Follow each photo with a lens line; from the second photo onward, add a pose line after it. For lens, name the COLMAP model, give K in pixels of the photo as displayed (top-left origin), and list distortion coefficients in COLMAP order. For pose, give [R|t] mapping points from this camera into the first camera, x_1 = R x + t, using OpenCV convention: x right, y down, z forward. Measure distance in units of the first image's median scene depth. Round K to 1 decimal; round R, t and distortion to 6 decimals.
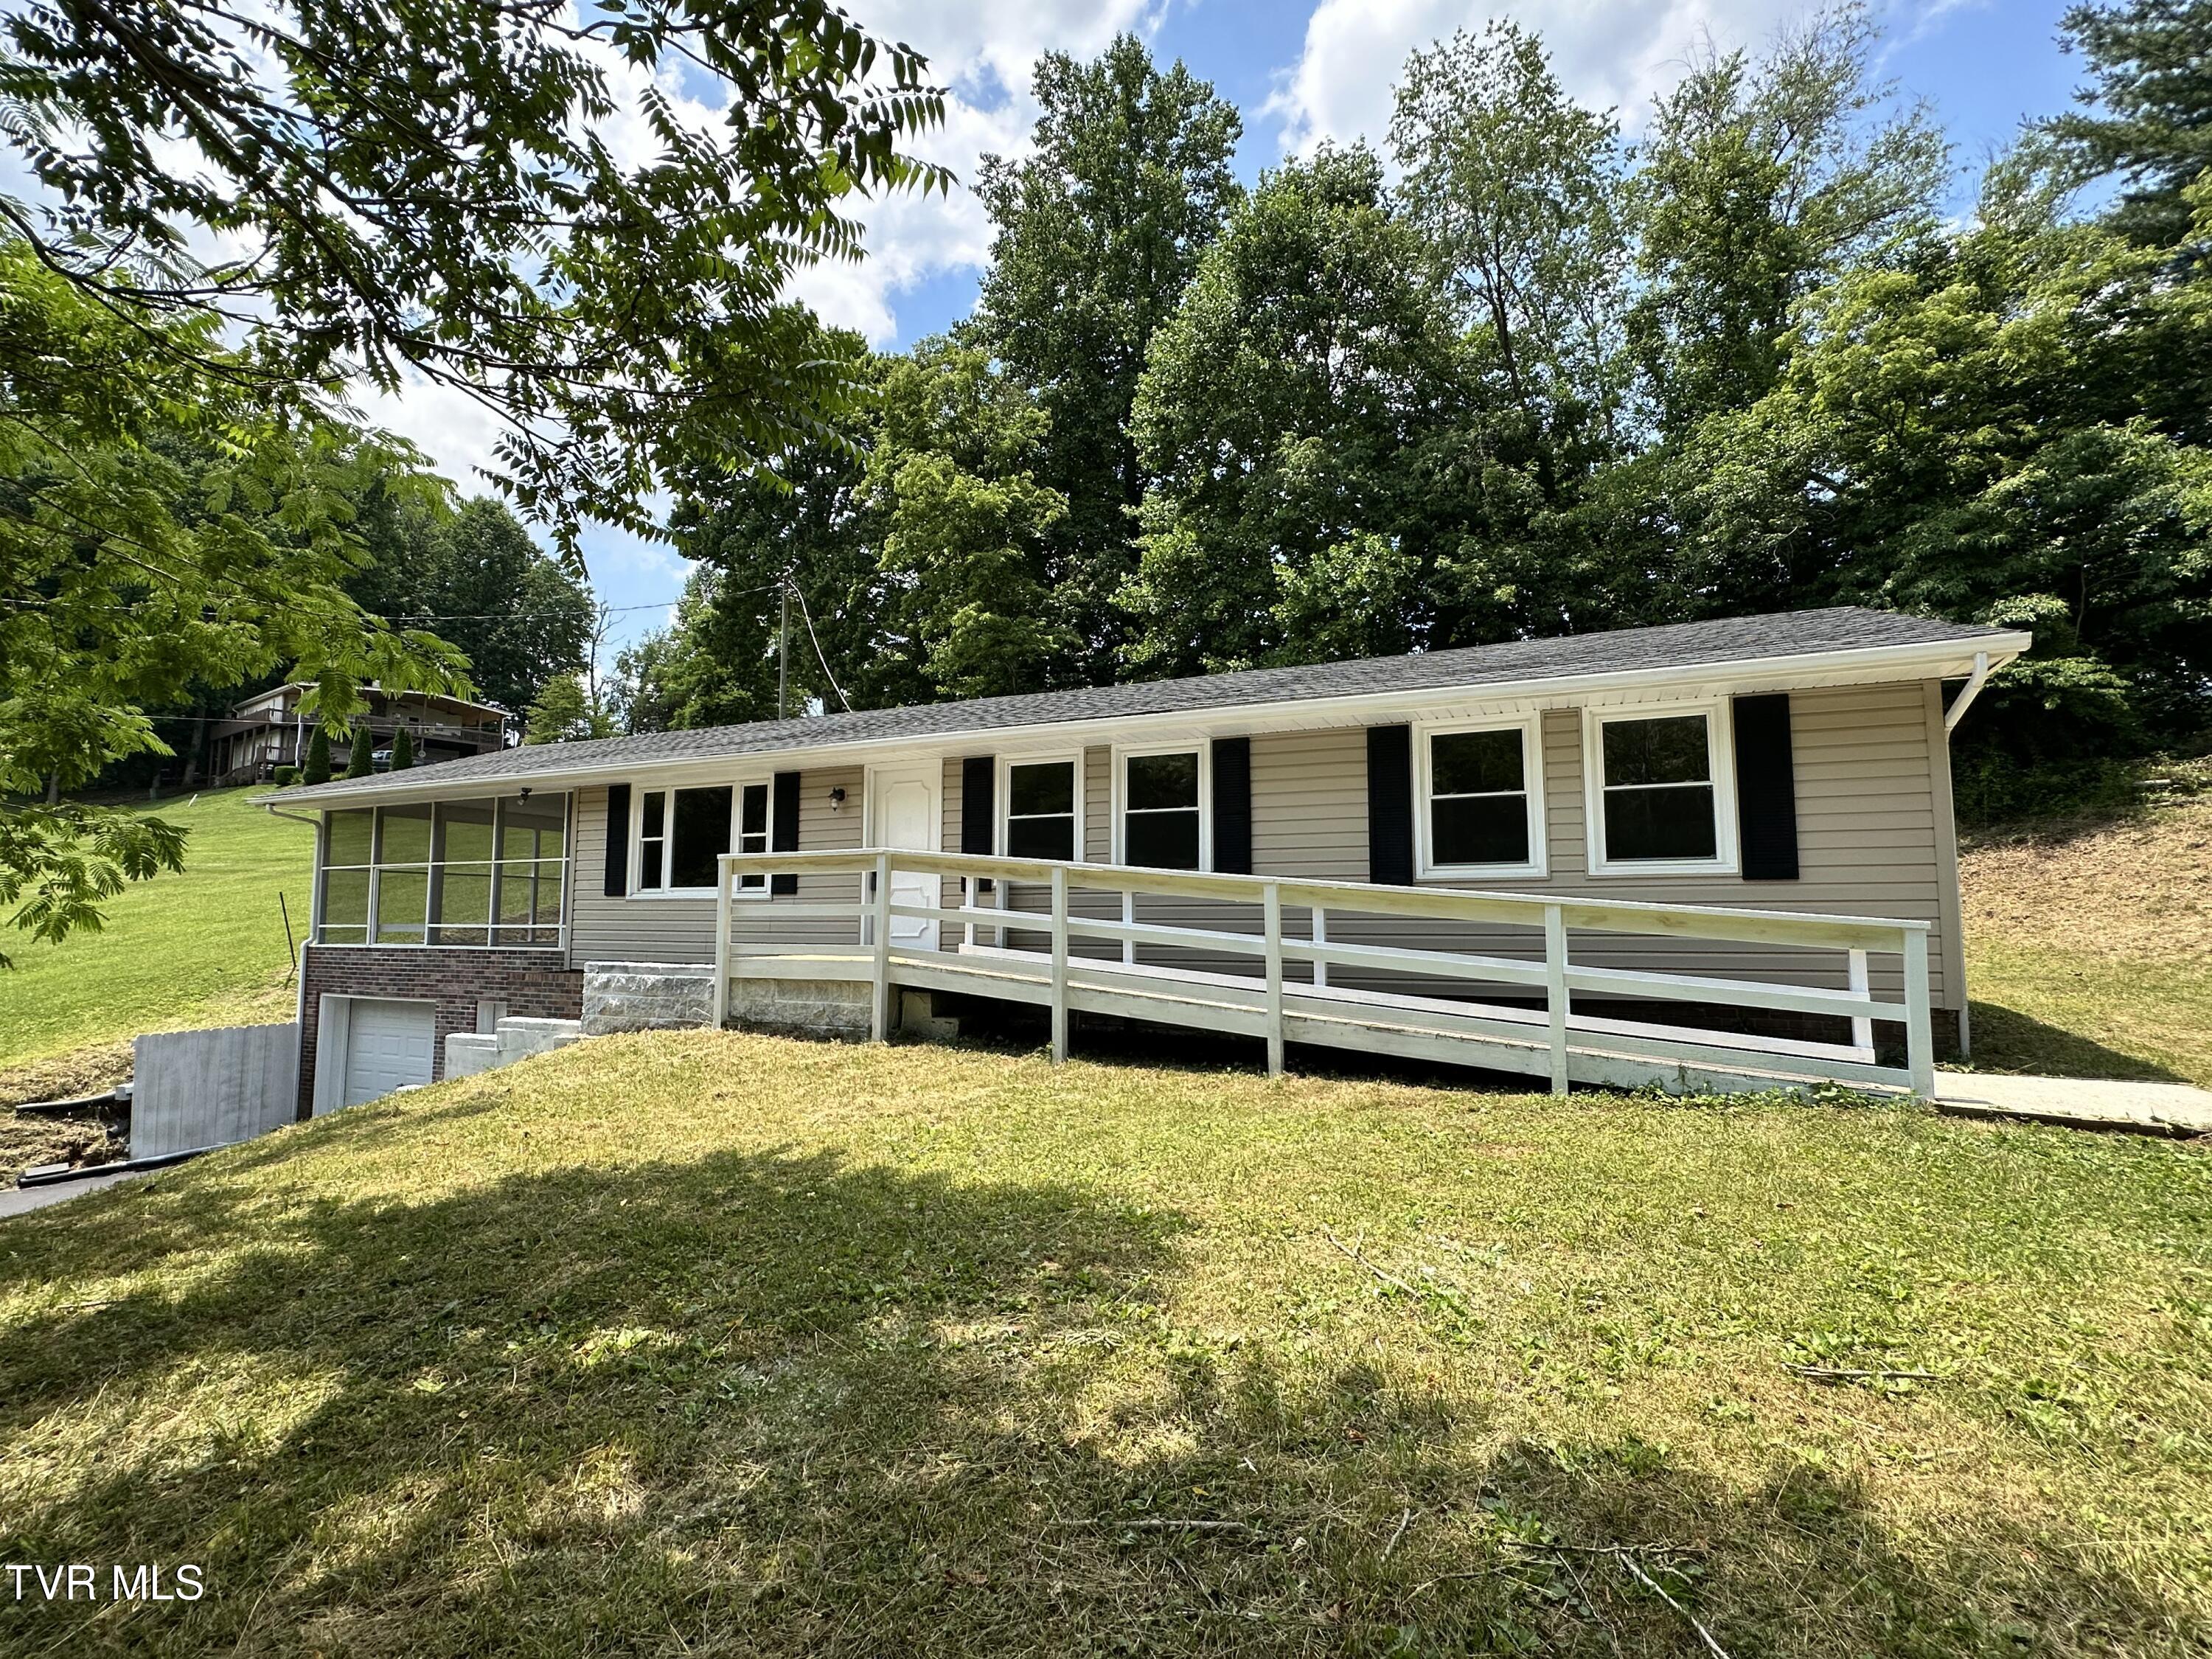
lens RADIAL K [[1023.0, 0, 1115.9], [0, 1023.0, 831.0], [0, 0, 1]] dist [-0.002985, 0.000699]
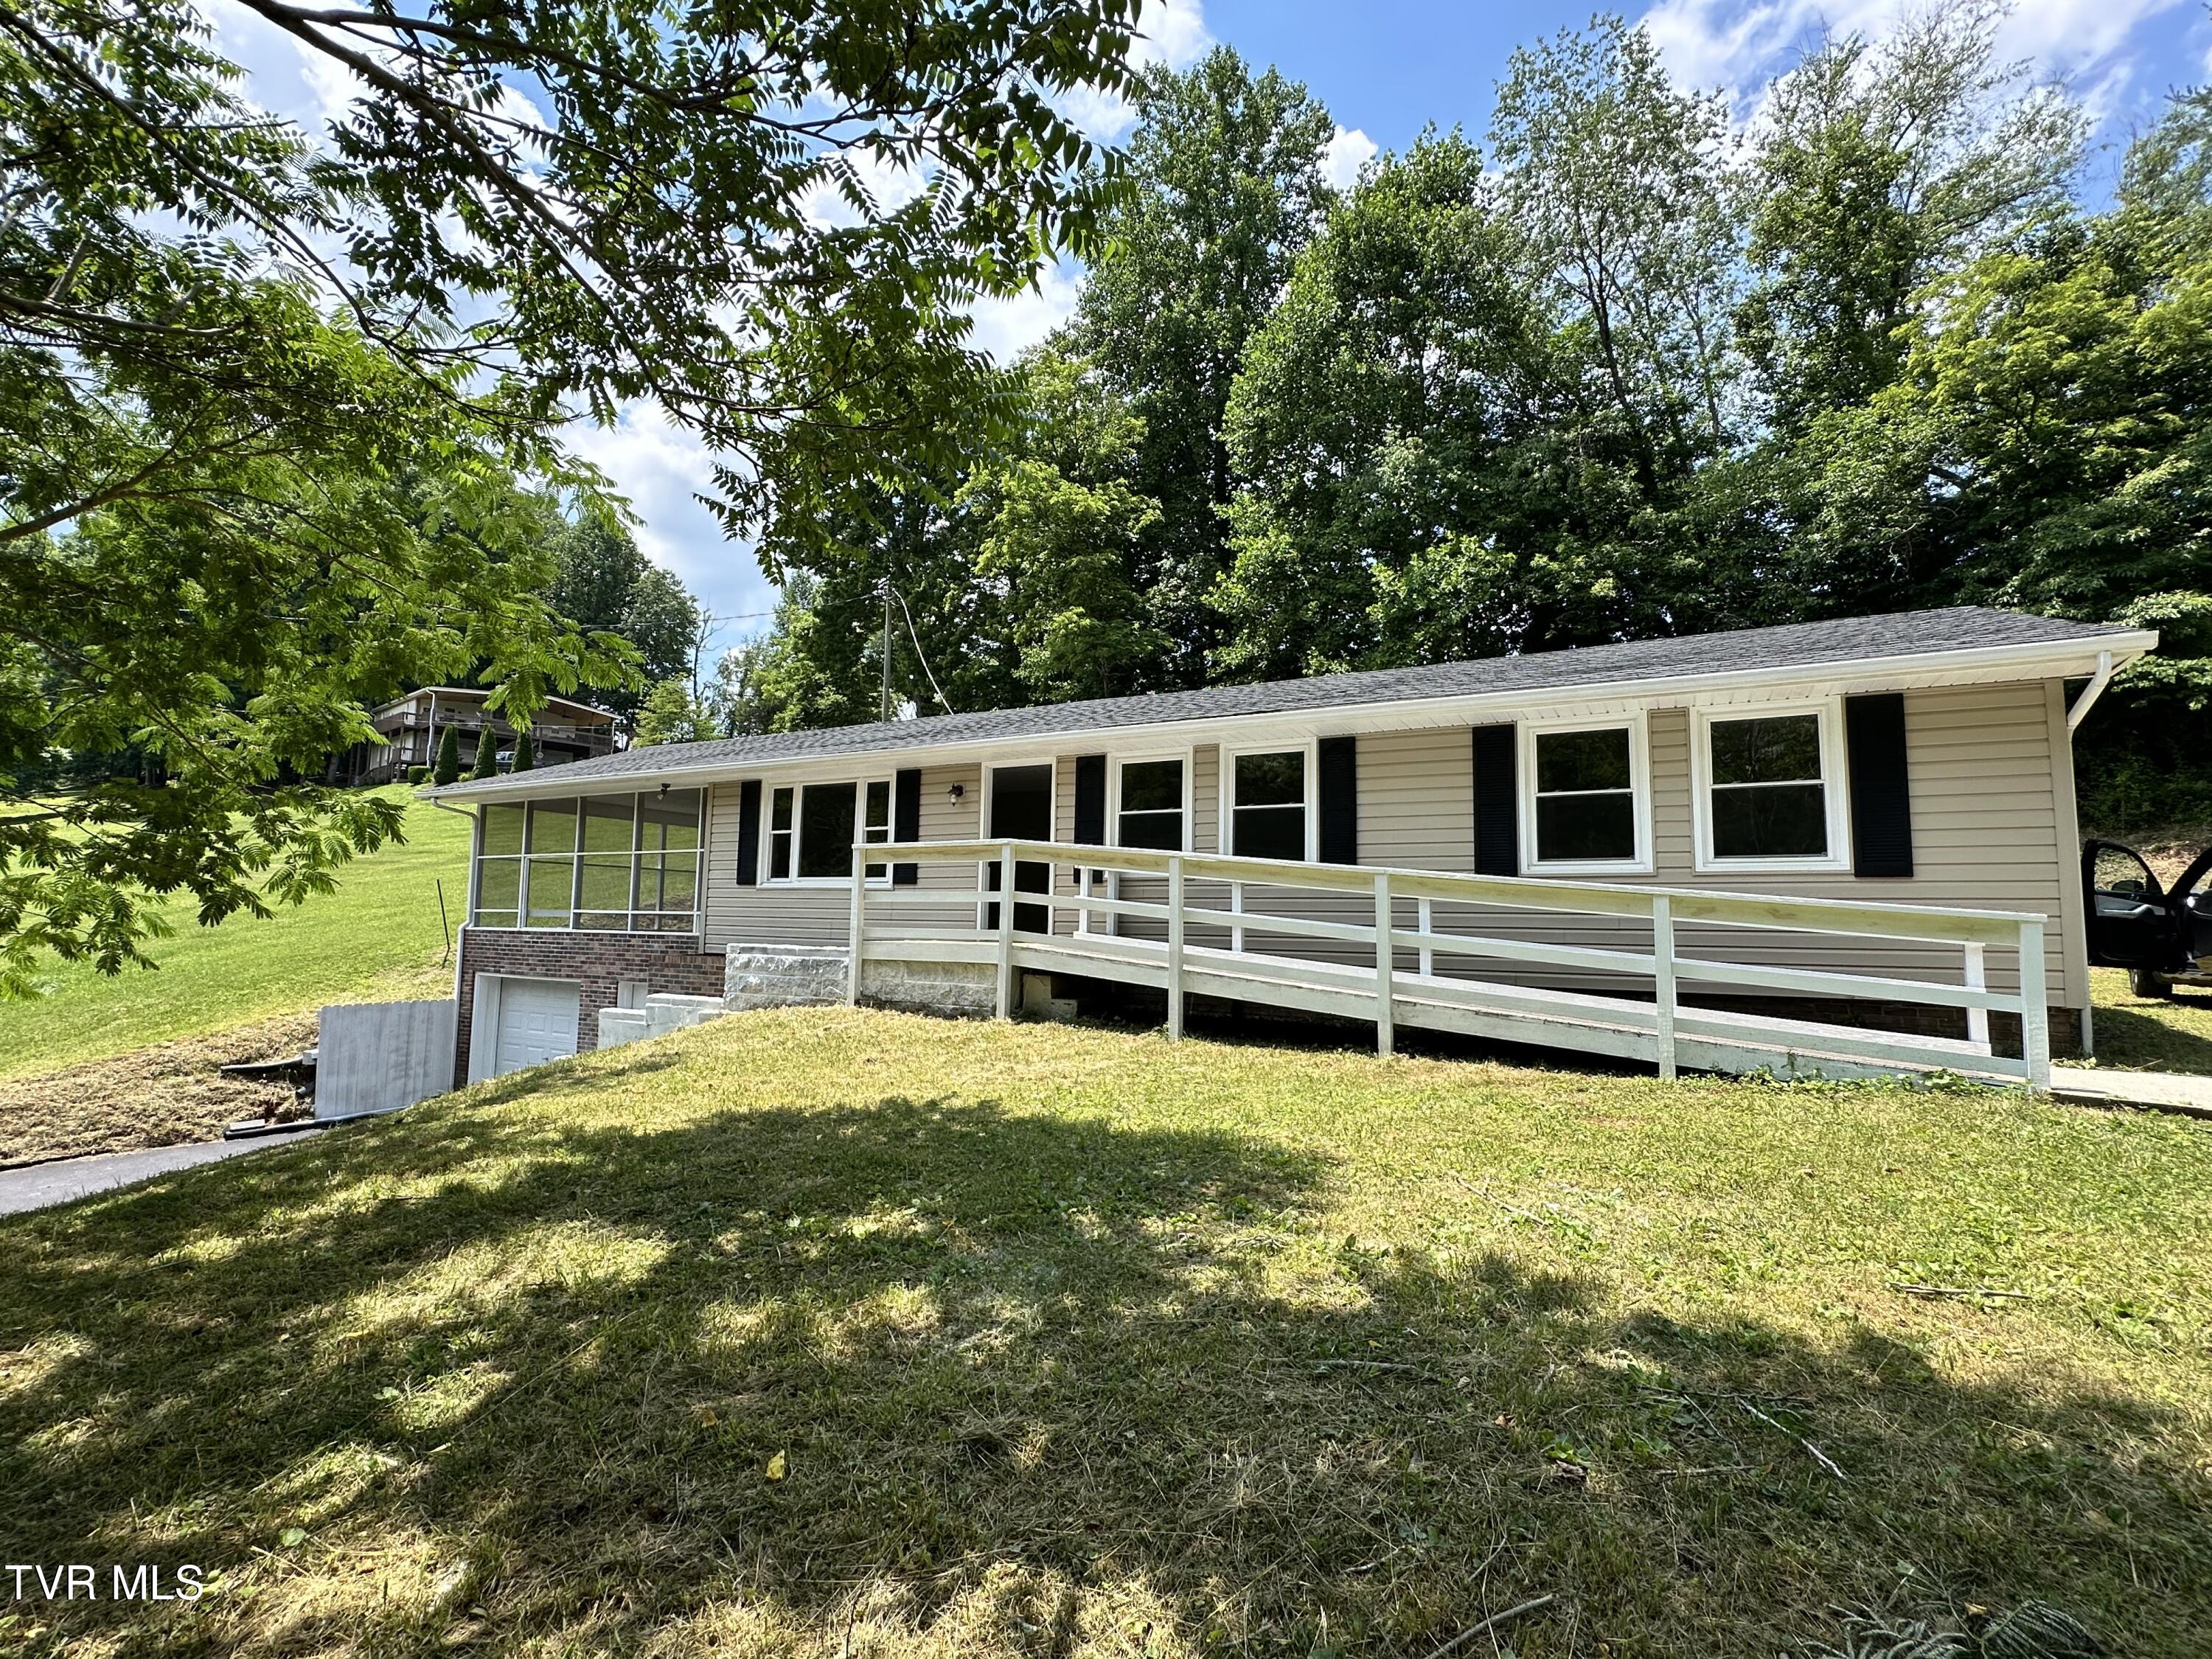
lens RADIAL K [[1025.3, 0, 1117.5], [0, 1025.3, 829.7], [0, 0, 1]] dist [-0.001567, -0.000518]
pose [[0.997130, 0.009023, -0.075172, -0.028386], [-0.009467, 0.999940, -0.005558, 0.010231], [0.075118, 0.006253, 0.997155, -0.048890]]
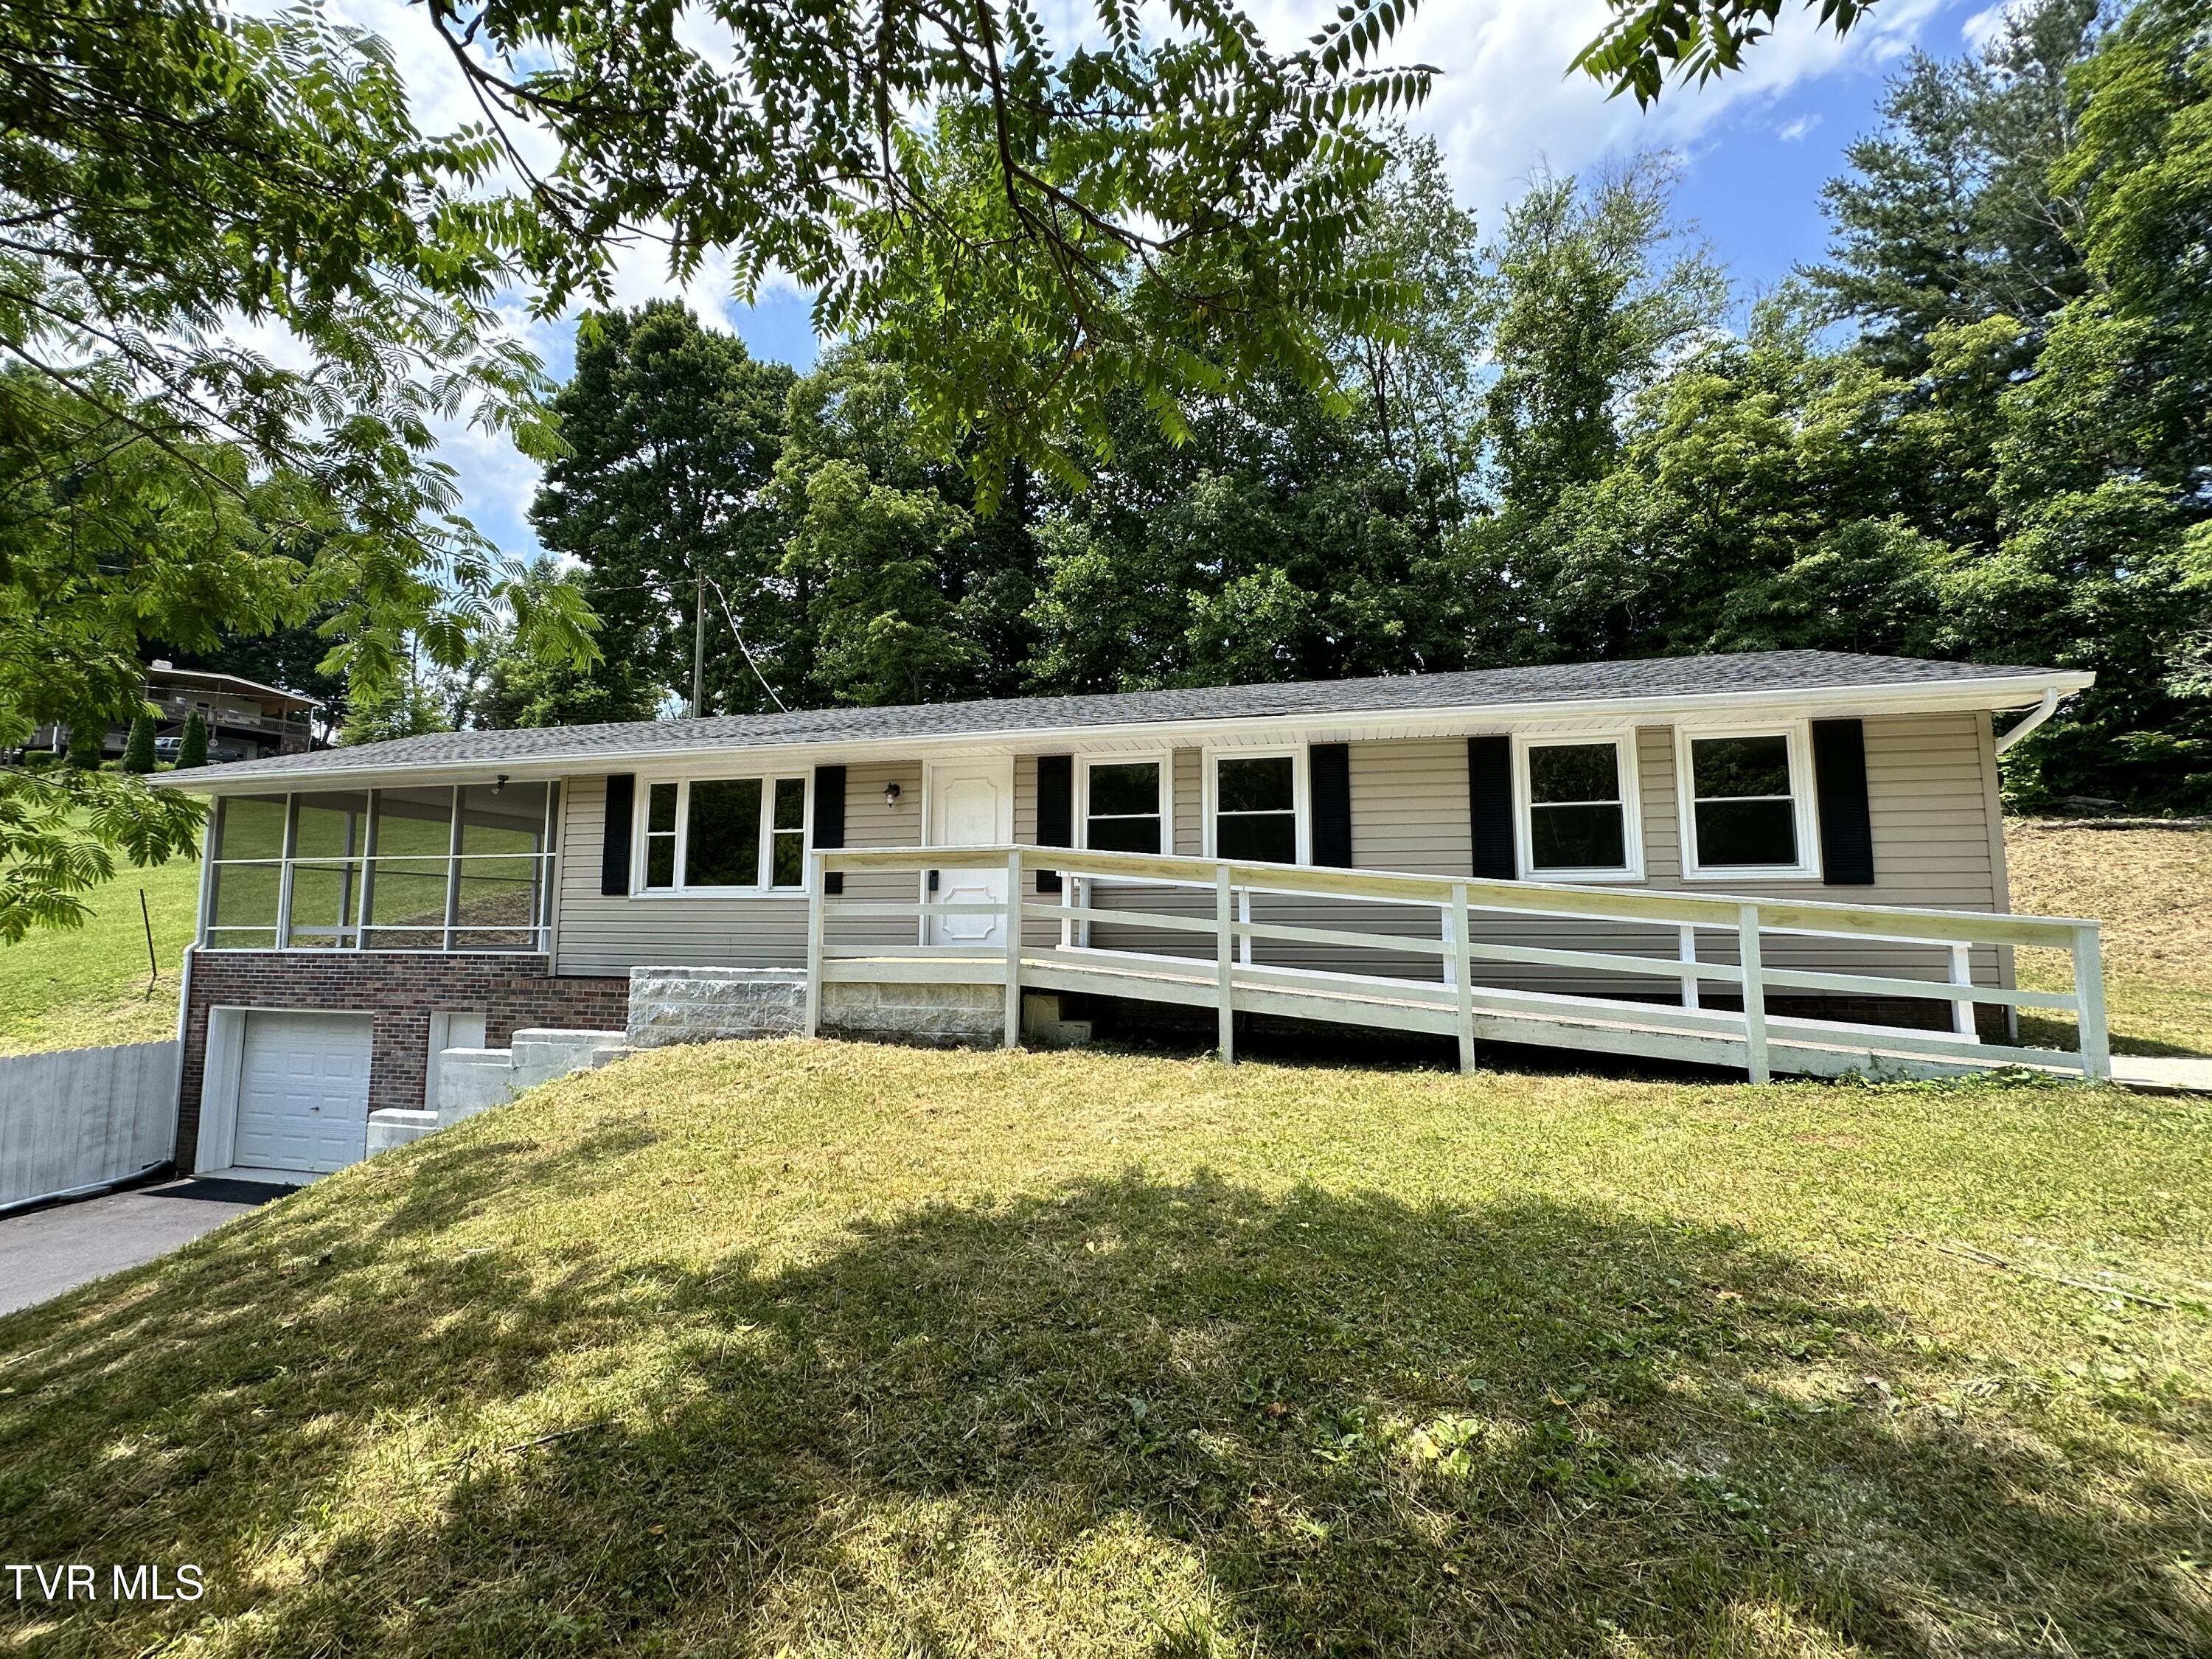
lens RADIAL K [[955.9, 0, 1106.0], [0, 955.9, 829.5], [0, 0, 1]] dist [-0.001040, -0.000043]
pose [[0.983608, 0.019306, 0.179286, -0.258586], [-0.016812, 0.999740, -0.015421, 0.012969], [-0.179537, 0.012154, 0.983676, 0.091007]]
